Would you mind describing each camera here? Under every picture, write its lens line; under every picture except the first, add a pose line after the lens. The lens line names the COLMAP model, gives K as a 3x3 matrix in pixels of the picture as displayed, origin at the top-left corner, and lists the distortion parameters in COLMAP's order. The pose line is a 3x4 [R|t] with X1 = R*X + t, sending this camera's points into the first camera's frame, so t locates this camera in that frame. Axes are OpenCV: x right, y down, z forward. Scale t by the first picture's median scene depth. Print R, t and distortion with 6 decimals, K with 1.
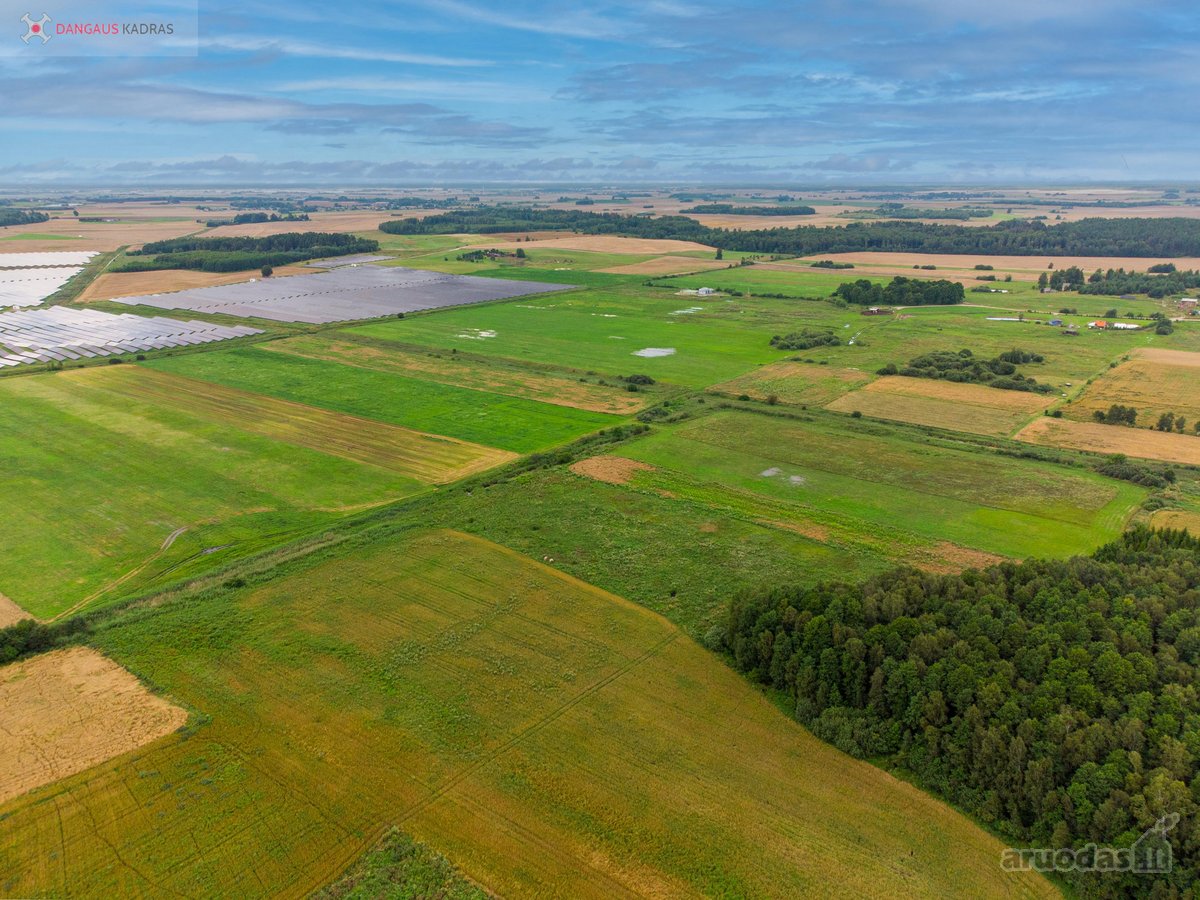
lens RADIAL K [[889.9, 0, 592.4], [0, 889.9, 470.2], [0, 0, 1]] dist [0.022066, -0.005983]
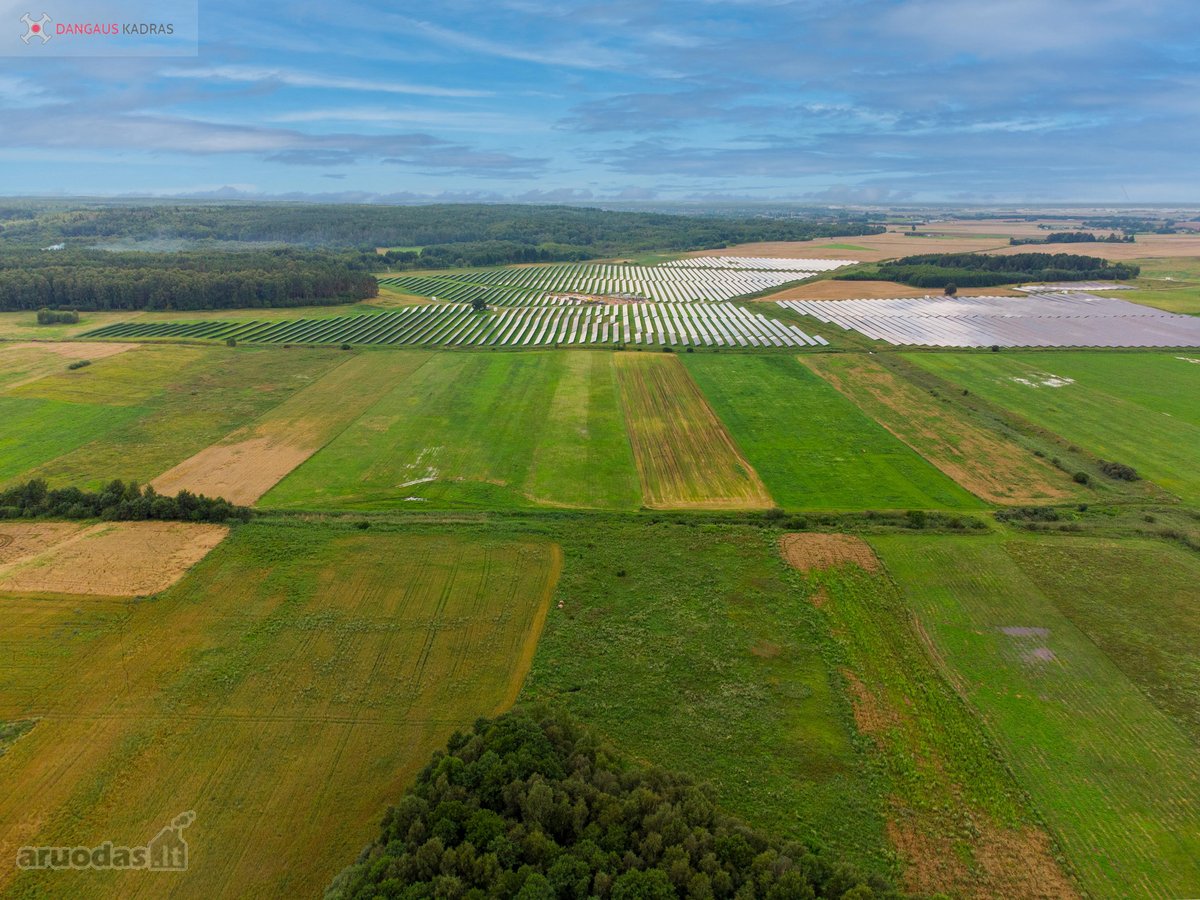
lens RADIAL K [[899.8, 0, 596.6], [0, 899.8, 444.9], [0, 0, 1]] dist [0.022593, 0.000584]
pose [[0.622427, 0.215628, -0.752389, 0.431413], [-0.251901, 0.965342, 0.068269, -0.086960], [0.741034, 0.147035, 0.655171, 0.287921]]
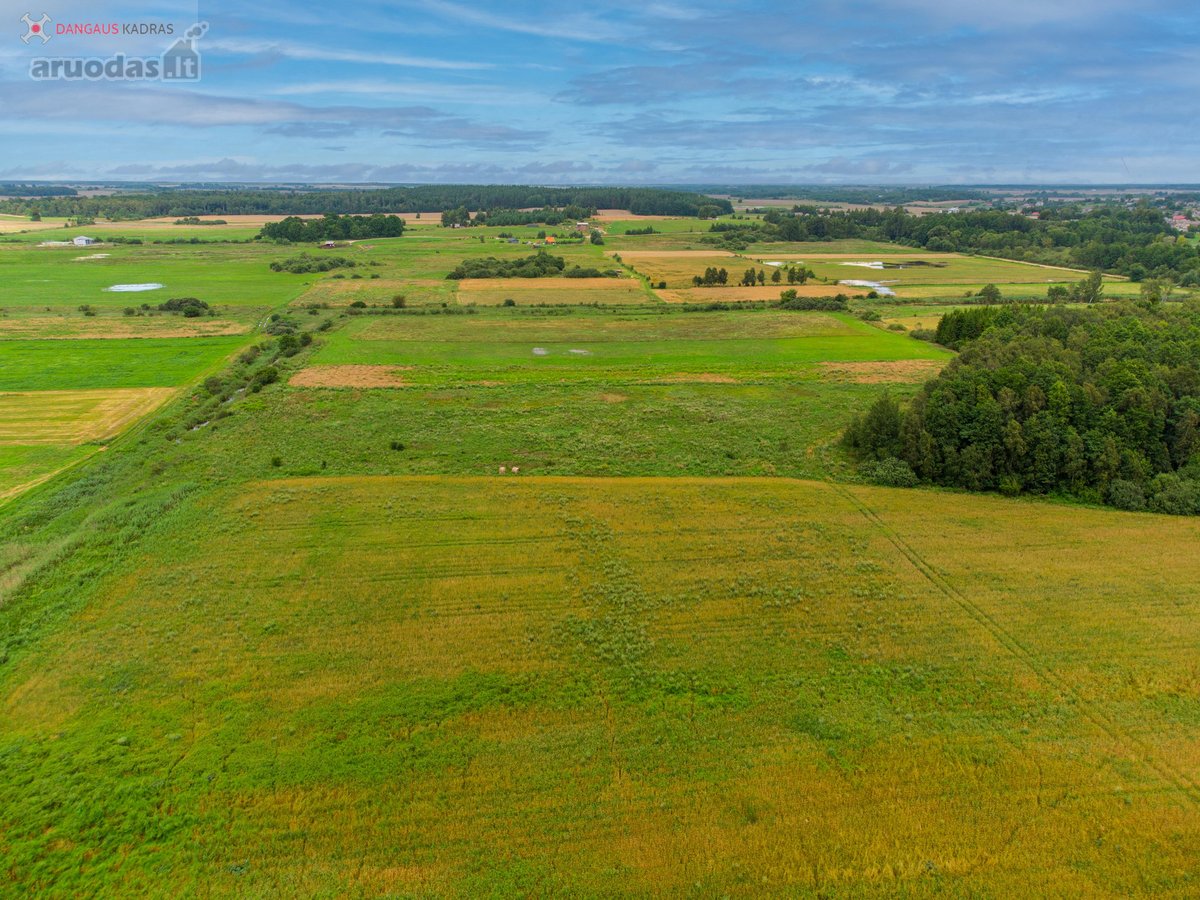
lens RADIAL K [[896.3, 0, 598.0], [0, 896.3, 449.5], [0, 0, 1]] dist [0.024900, 0.001895]
pose [[0.704092, -0.199273, 0.681575, -0.285145], [0.216916, 0.974297, 0.060774, 0.045162], [-0.676167, 0.105054, 0.729220, 0.368389]]
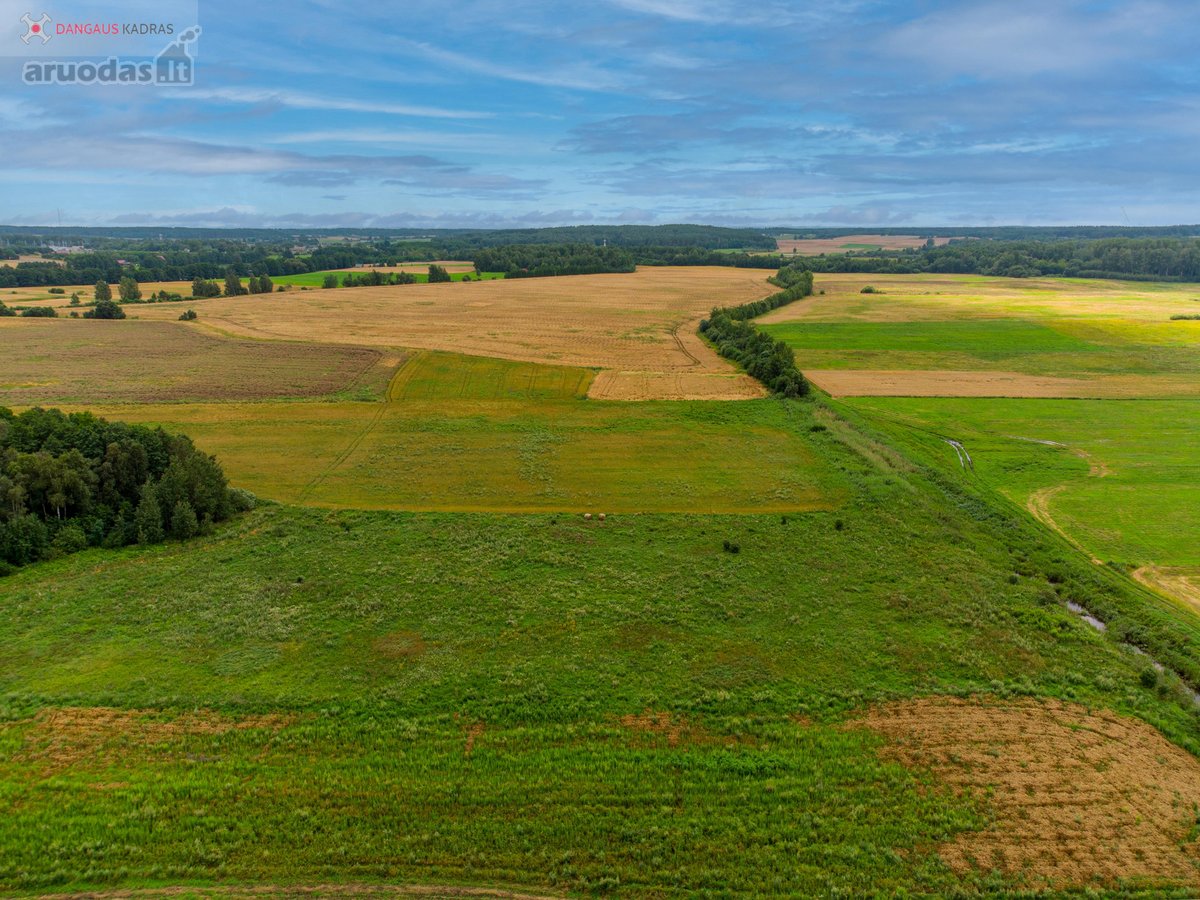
lens RADIAL K [[899.8, 0, 596.6], [0, 899.8, 444.9], [0, 0, 1]] dist [0.022593, 0.000584]
pose [[-0.754189, 0.154977, -0.638107, 0.224466], [-0.204134, 0.868270, 0.452146, -0.145462], [0.624121, 0.471263, -0.623204, 0.941844]]
